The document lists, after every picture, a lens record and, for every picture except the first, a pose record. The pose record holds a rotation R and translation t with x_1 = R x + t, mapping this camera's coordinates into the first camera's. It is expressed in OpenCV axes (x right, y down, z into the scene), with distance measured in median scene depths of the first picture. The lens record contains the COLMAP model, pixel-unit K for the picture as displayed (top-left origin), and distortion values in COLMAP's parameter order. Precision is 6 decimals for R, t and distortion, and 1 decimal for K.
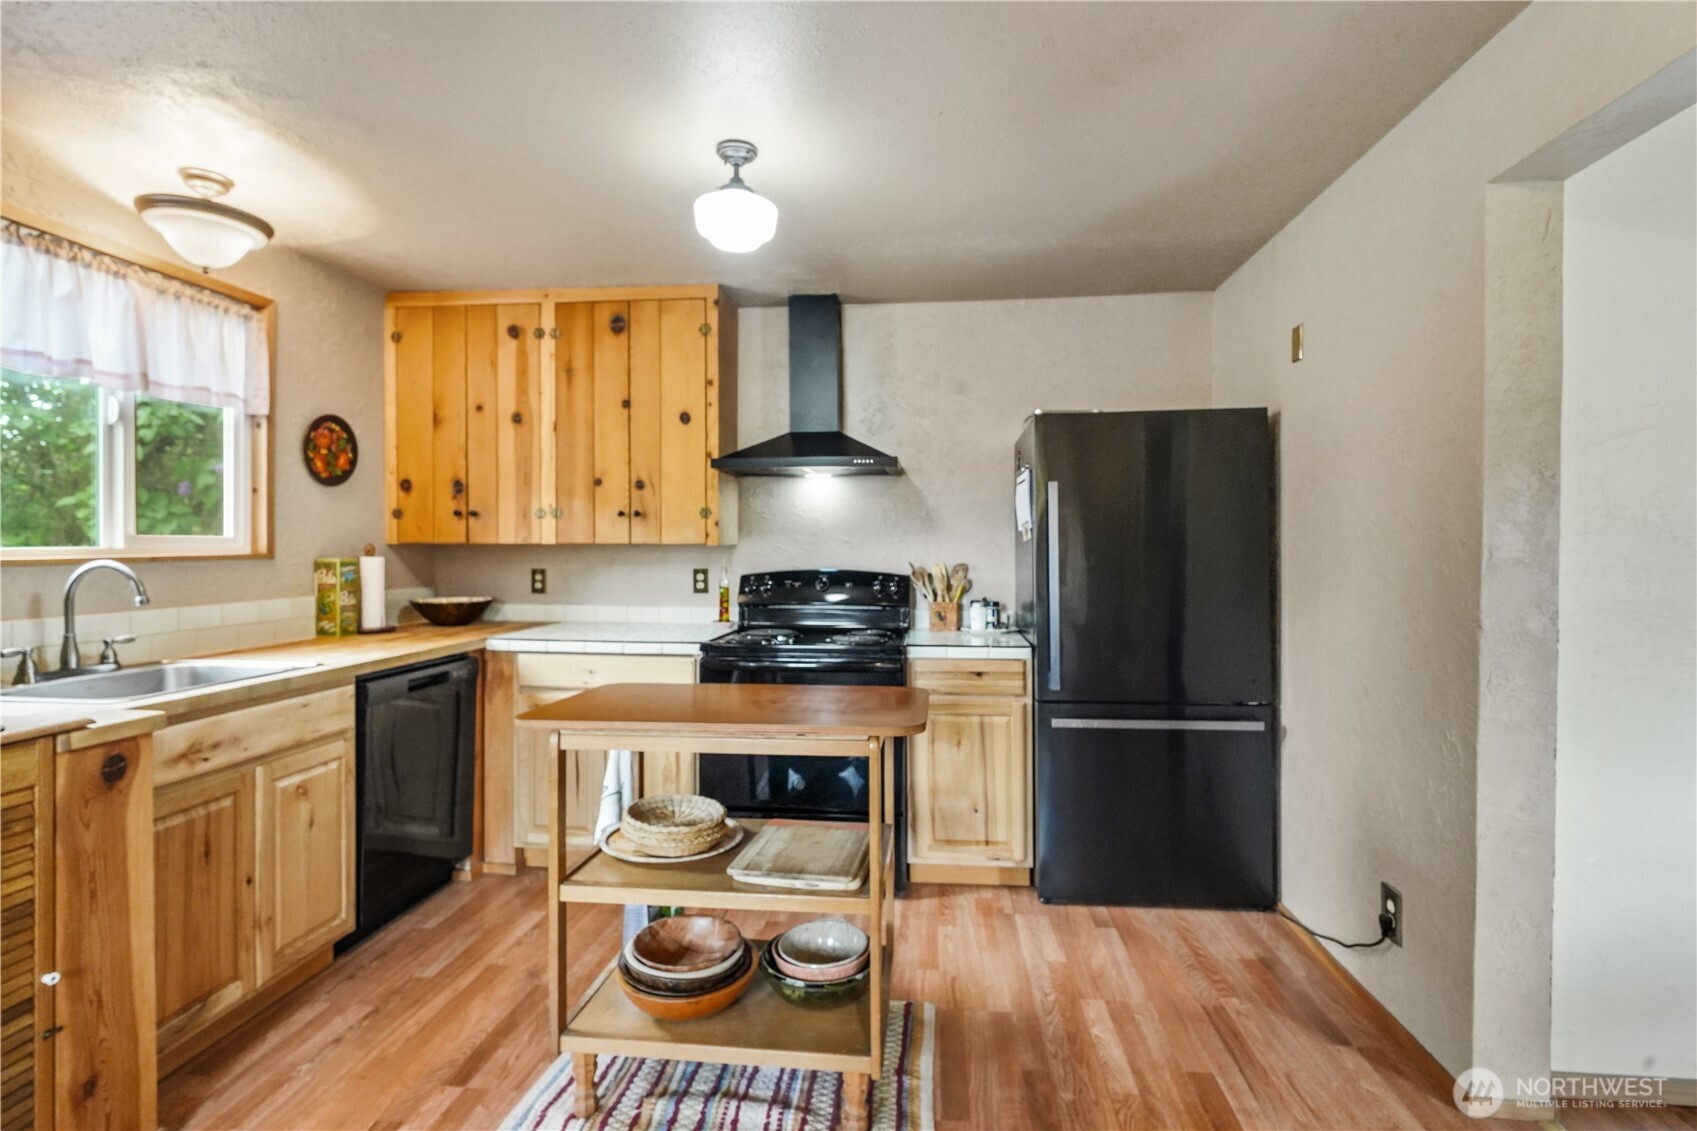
lens RADIAL K [[795.7, 0, 850.5], [0, 795.7, 552.4], [0, 0, 1]] dist [-0.001604, -0.000537]
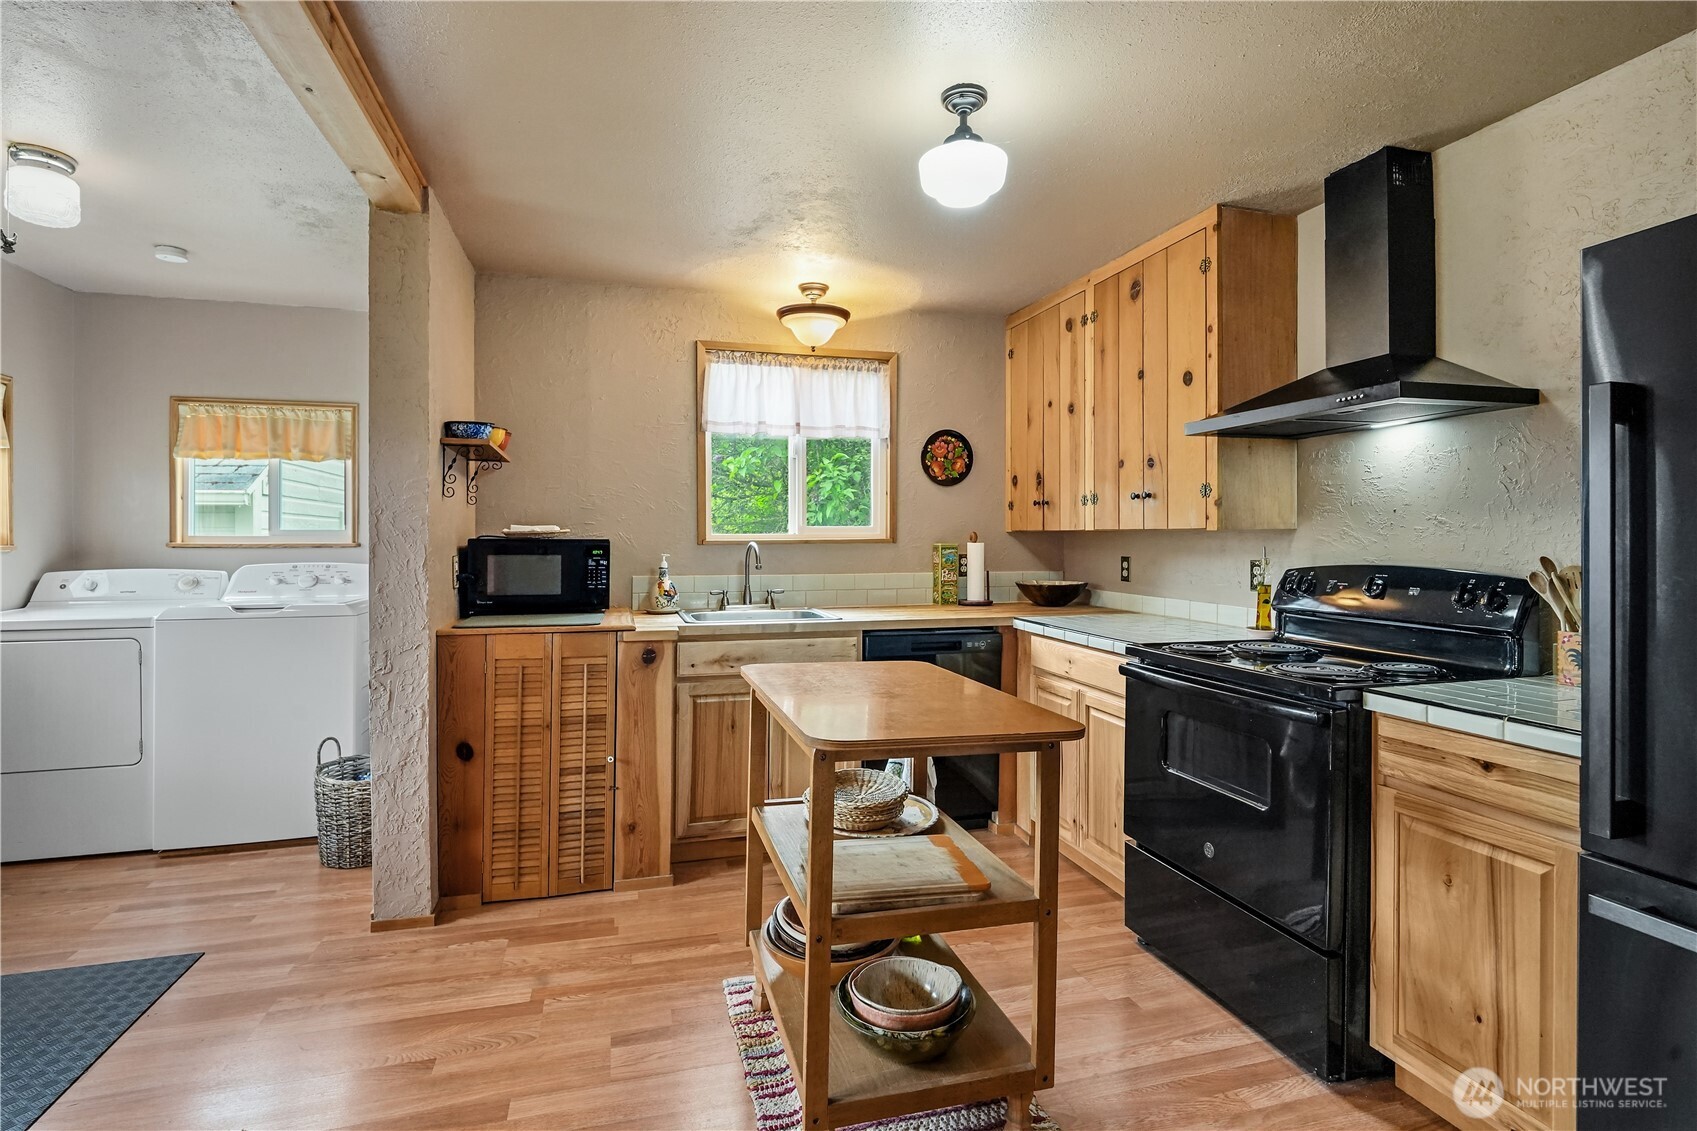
lens RADIAL K [[795.8, 0, 856.1], [0, 795.8, 543.7], [0, 0, 1]] dist [-0.000827, -0.000066]
pose [[0.385054, 0.005524, -0.922878, 0.444785], [-0.007079, 0.999970, 0.003032, 0.005203], [0.922867, 0.005366, 0.385081, 0.367511]]
